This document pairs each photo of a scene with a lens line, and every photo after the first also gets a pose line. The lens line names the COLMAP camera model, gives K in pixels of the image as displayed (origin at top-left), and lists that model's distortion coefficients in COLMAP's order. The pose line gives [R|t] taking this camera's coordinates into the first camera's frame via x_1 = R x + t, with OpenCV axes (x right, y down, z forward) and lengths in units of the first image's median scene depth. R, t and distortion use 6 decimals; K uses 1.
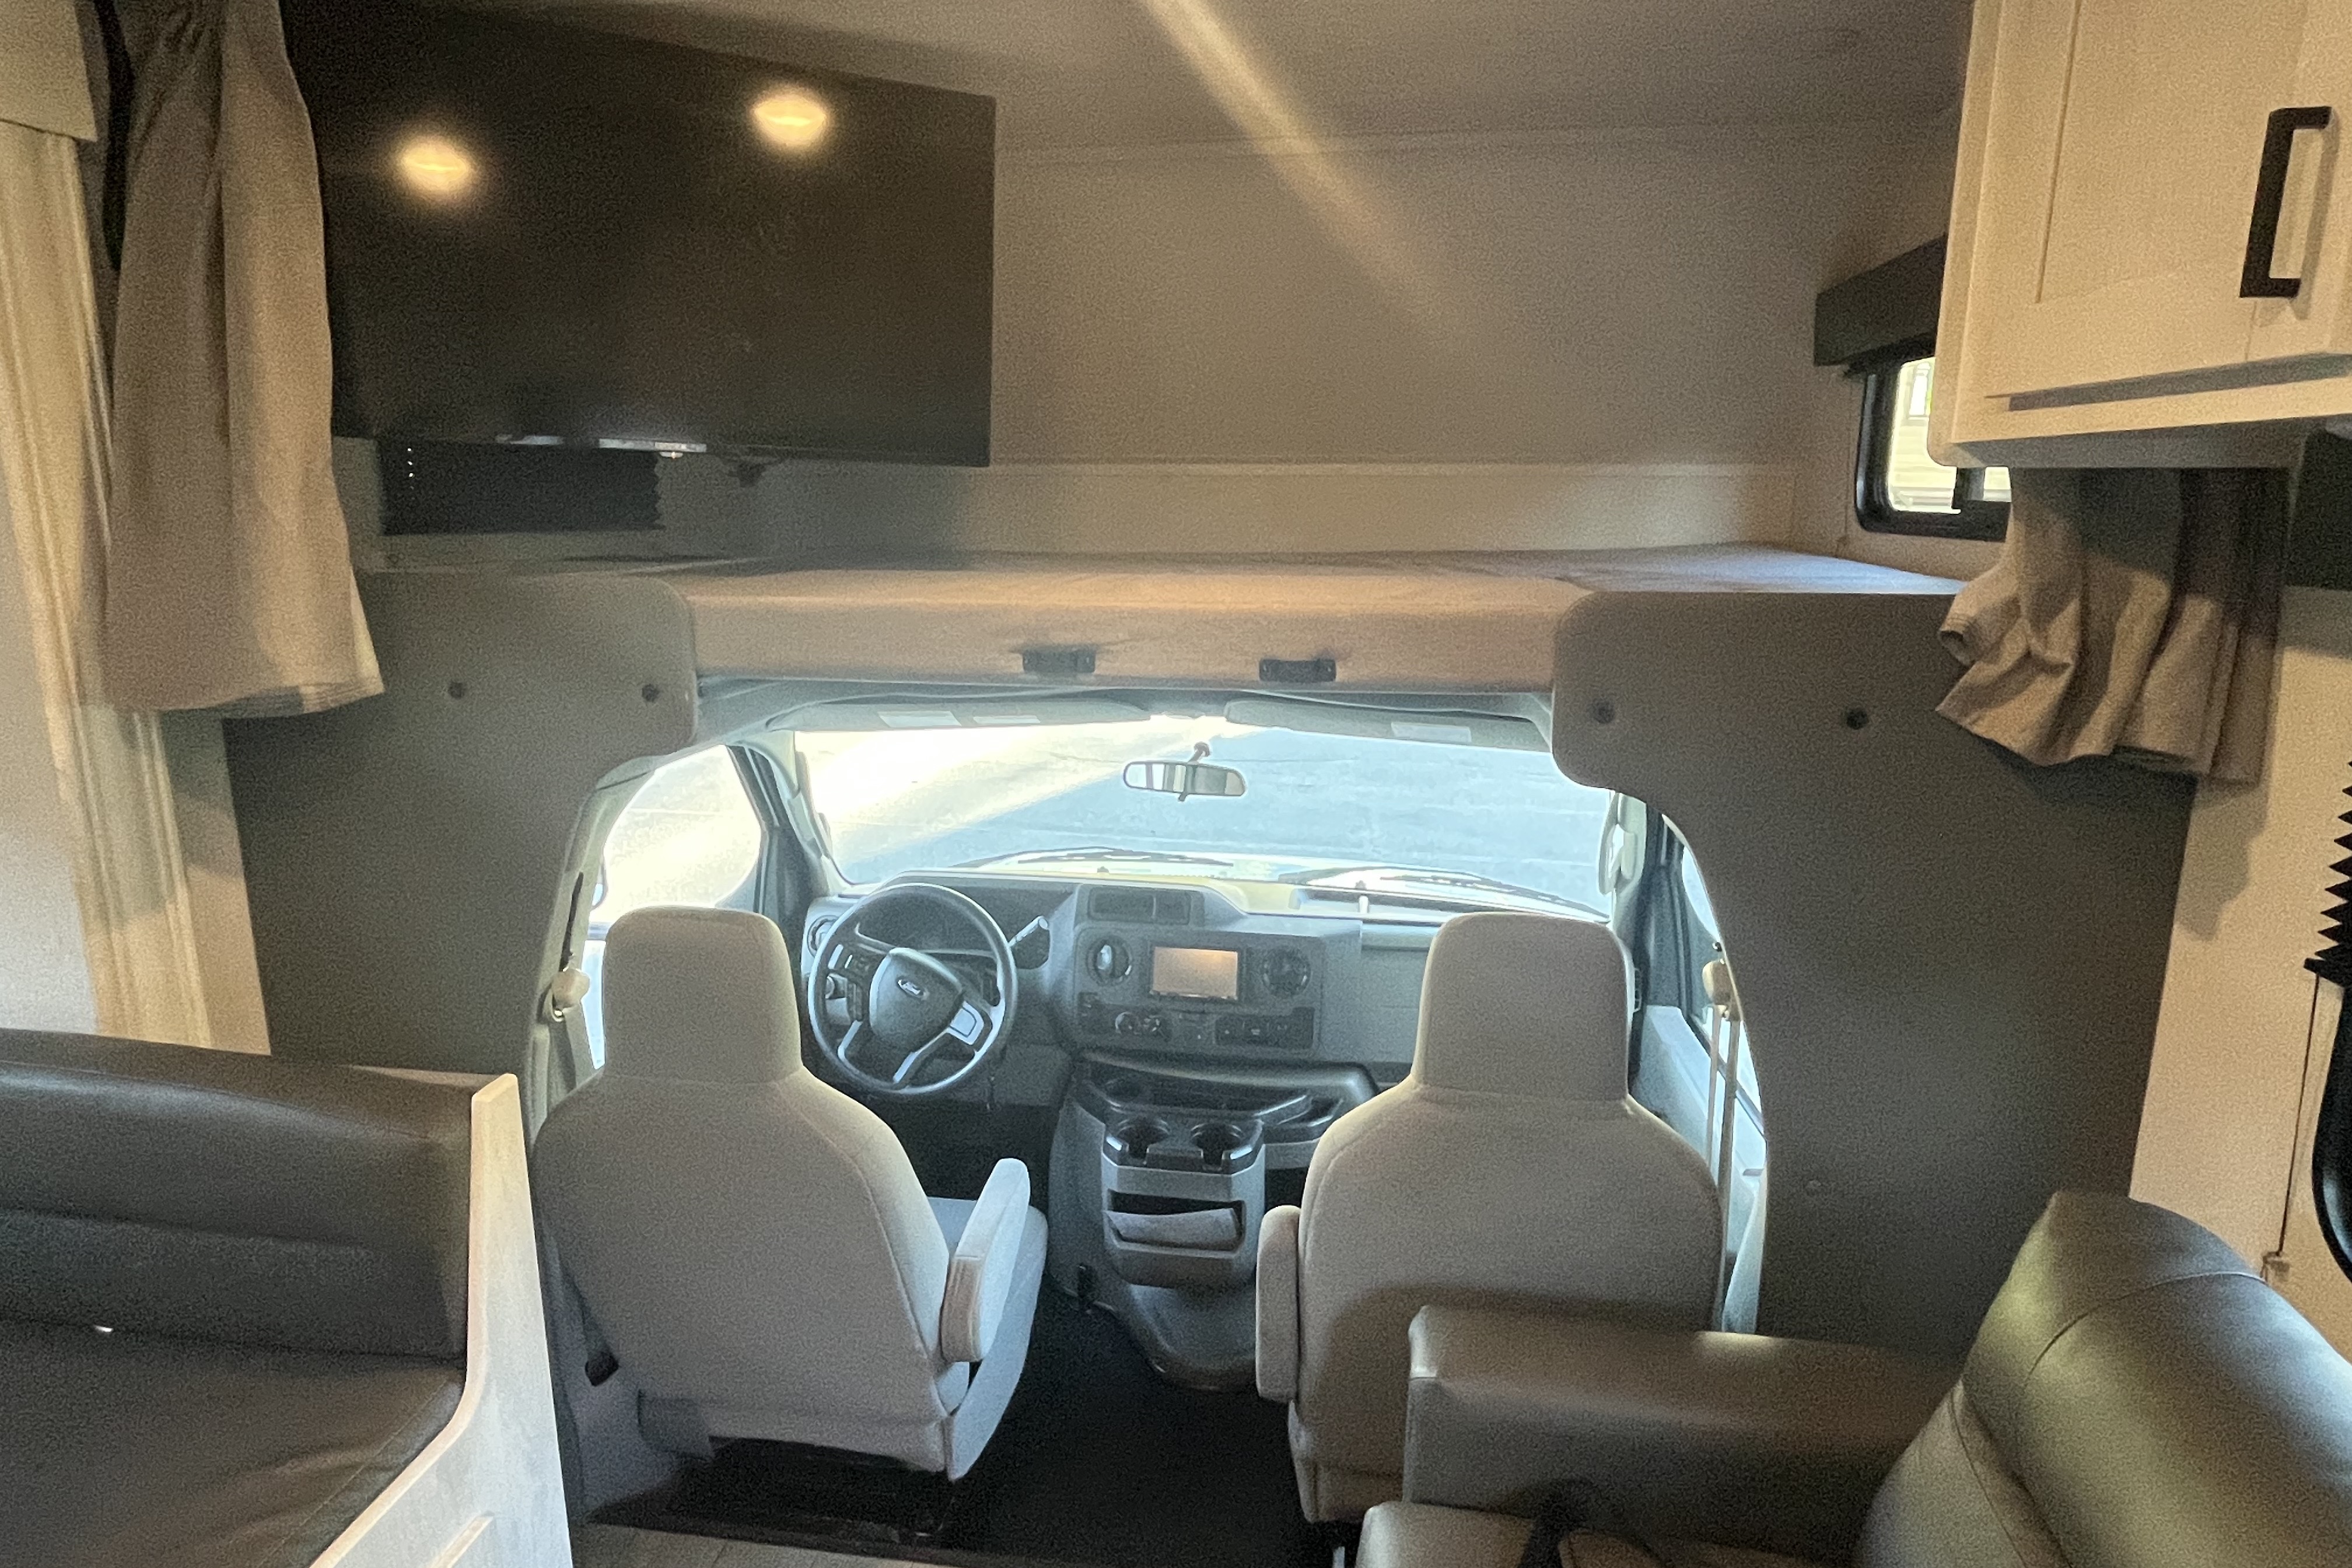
lens RADIAL K [[1335.0, 0, 1165.4], [0, 1335.0, 783.7], [0, 0, 1]] dist [0.003556, -0.000623]
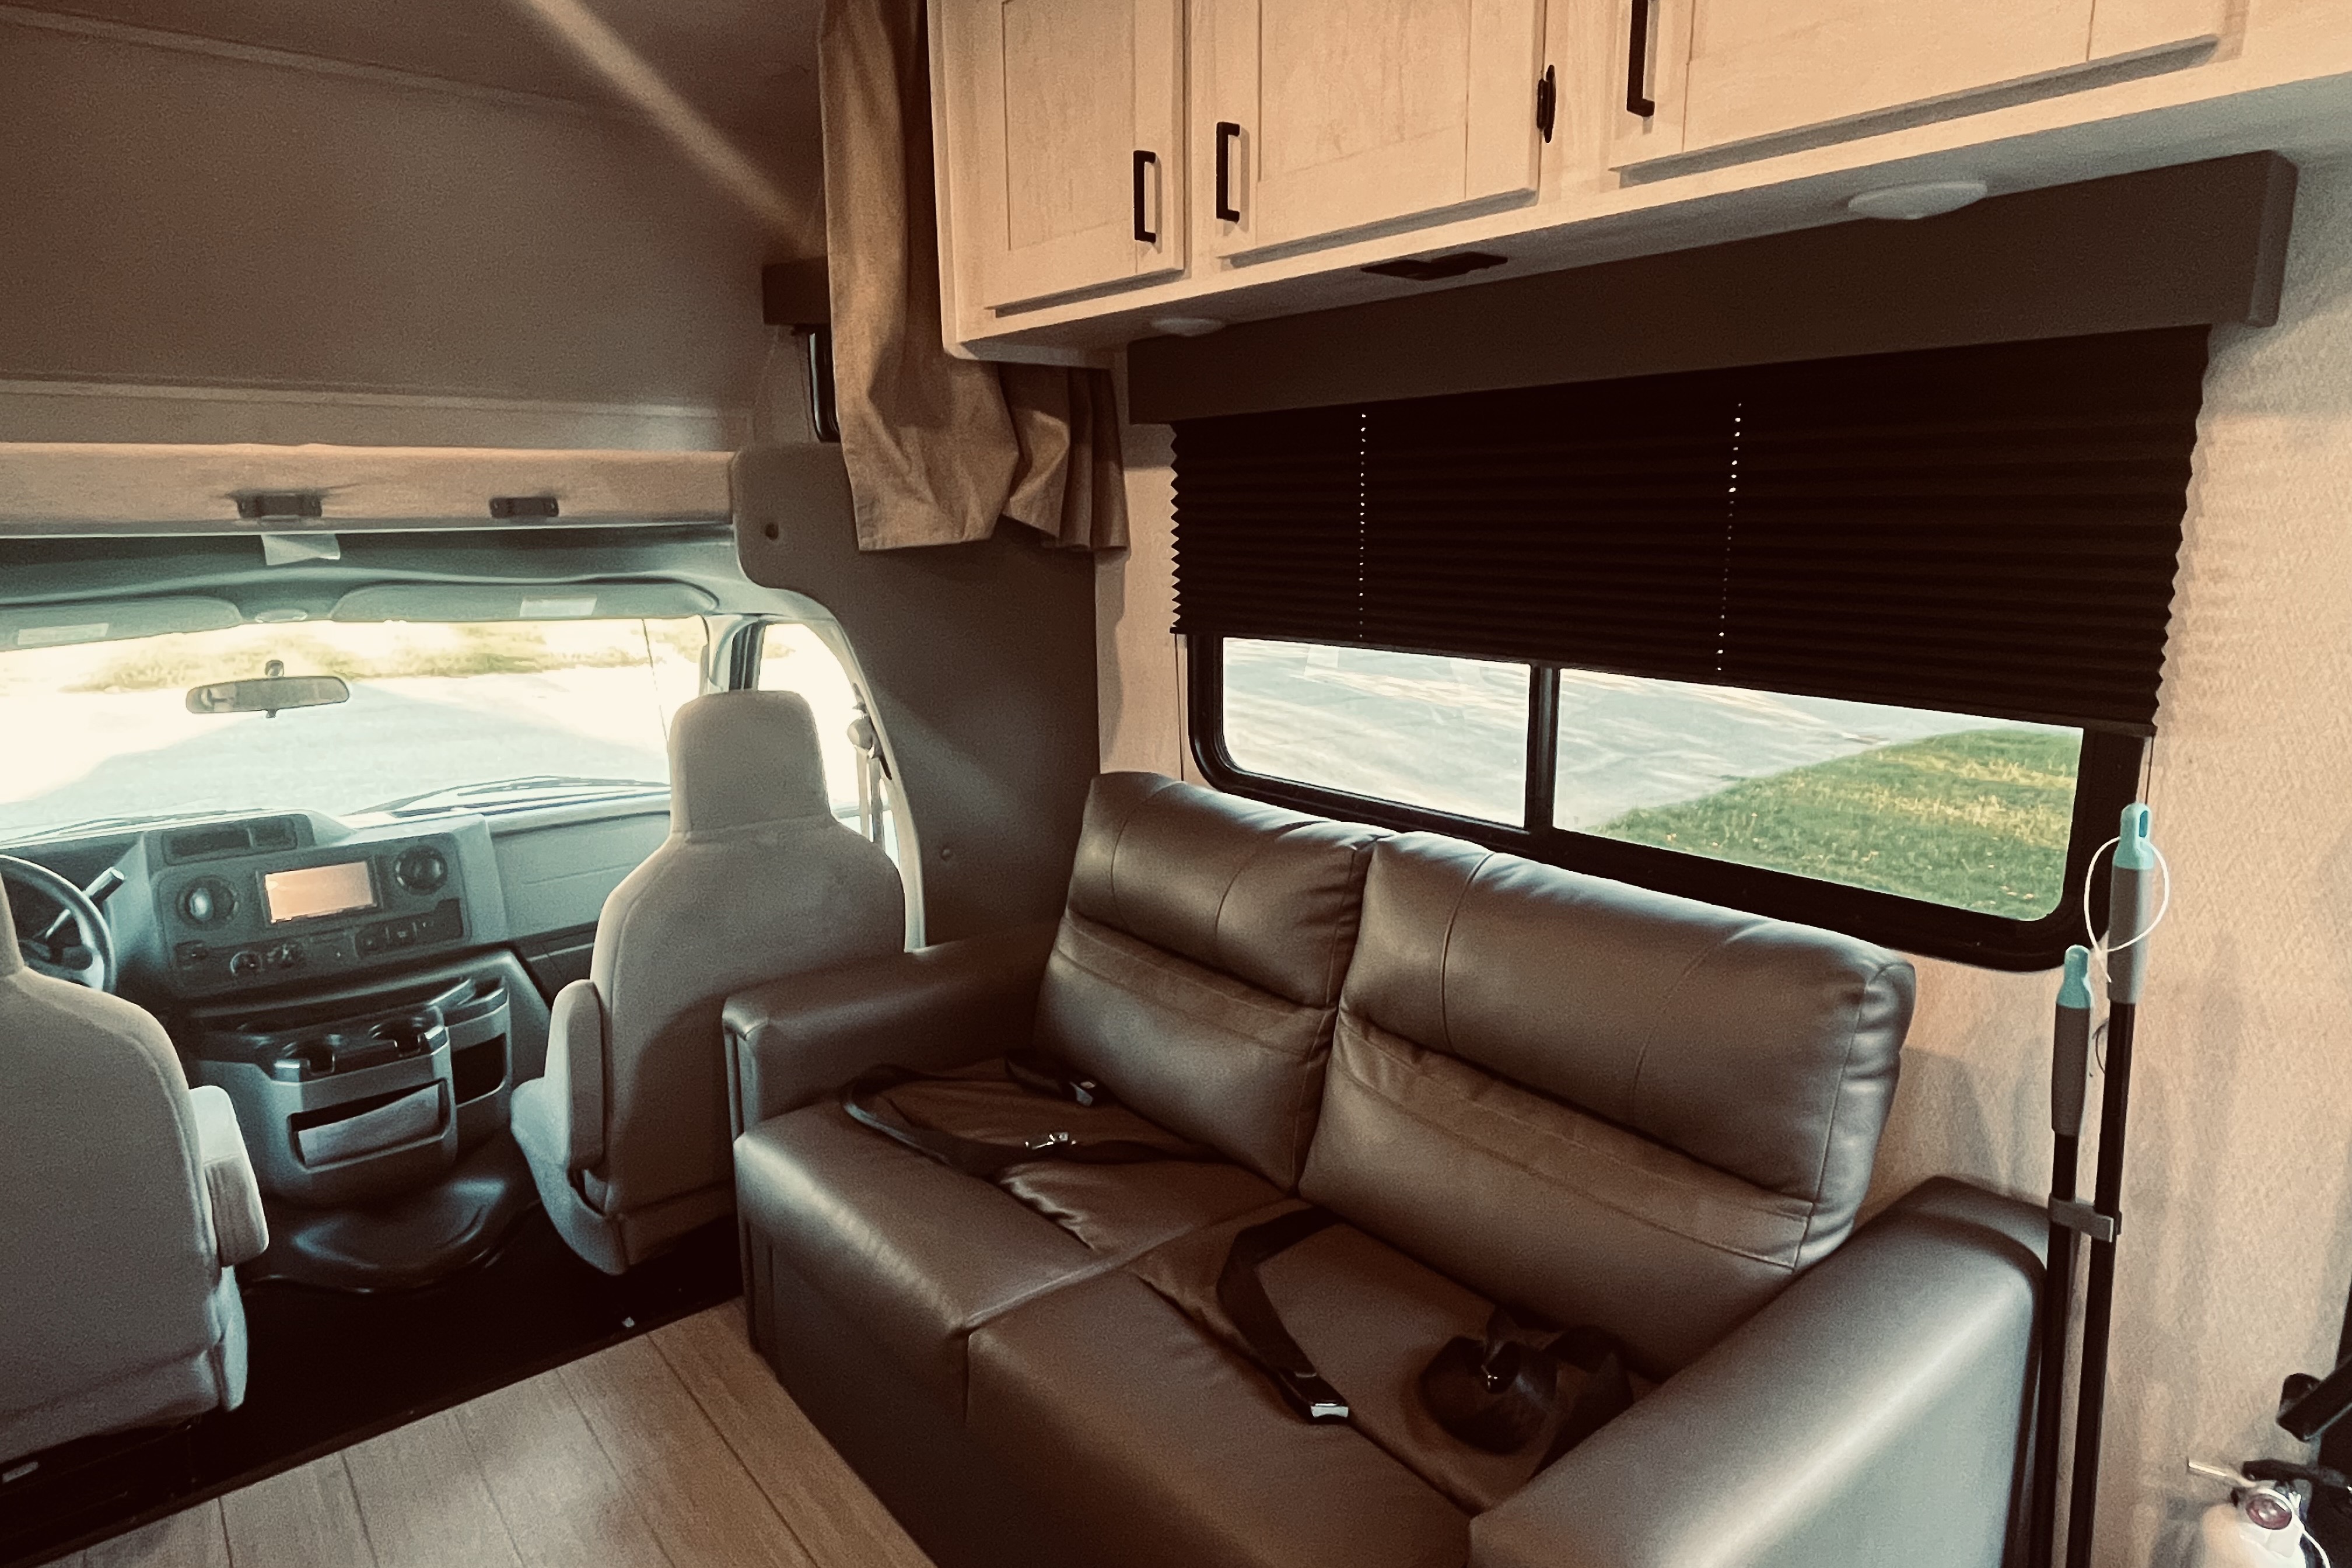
lens RADIAL K [[1335.0, 0, 1165.1], [0, 1335.0, 789.9], [0, 0, 1]] dist [0.003556, -0.000623]
pose [[0.672491, -0.161900, 0.722180, -0.269243], [0.171189, 0.983346, 0.061038, 0.120231], [-0.720035, 0.082581, 0.689007, -0.131424]]
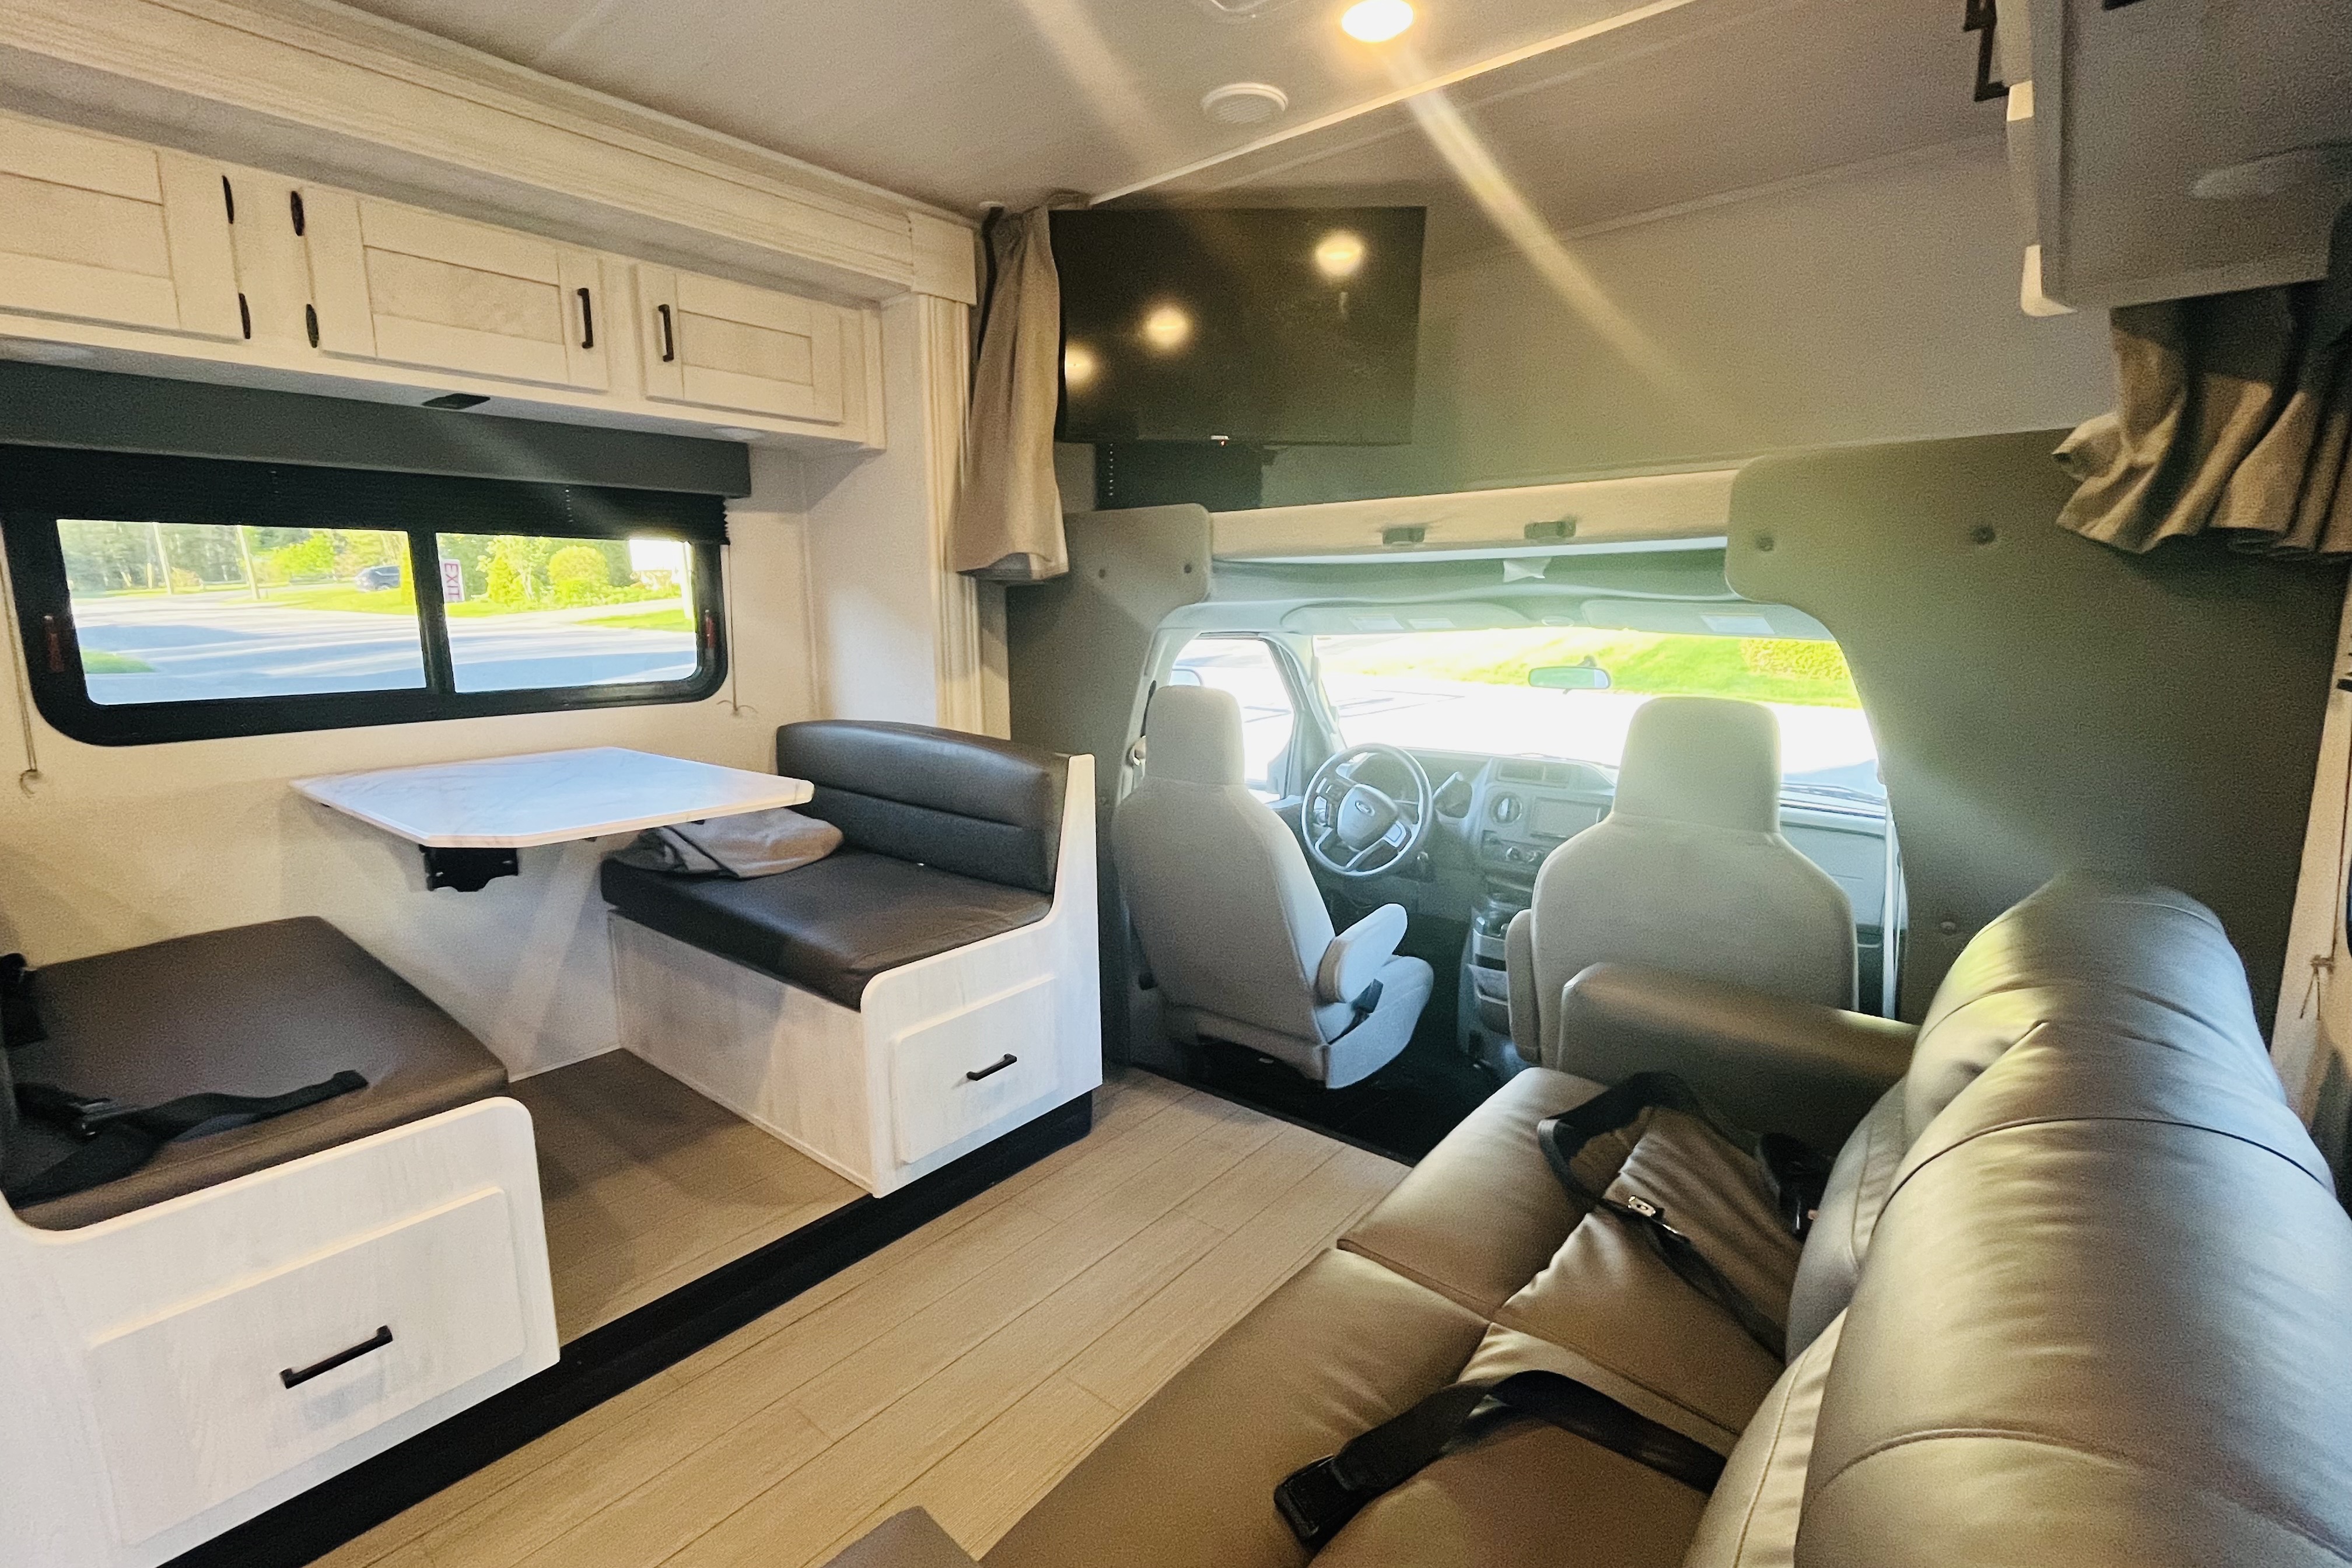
lens RADIAL K [[1048.3, 0, 1175.4], [0, 1048.3, 785.8], [0, 0, 1]] dist [-0.006198, -0.000923]
pose [[0.855820, 0.077561, -0.511425, 0.236579], [-0.099712, 0.994888, -0.015977, 0.170778], [0.507572, 0.064668, 0.859179, -0.135020]]
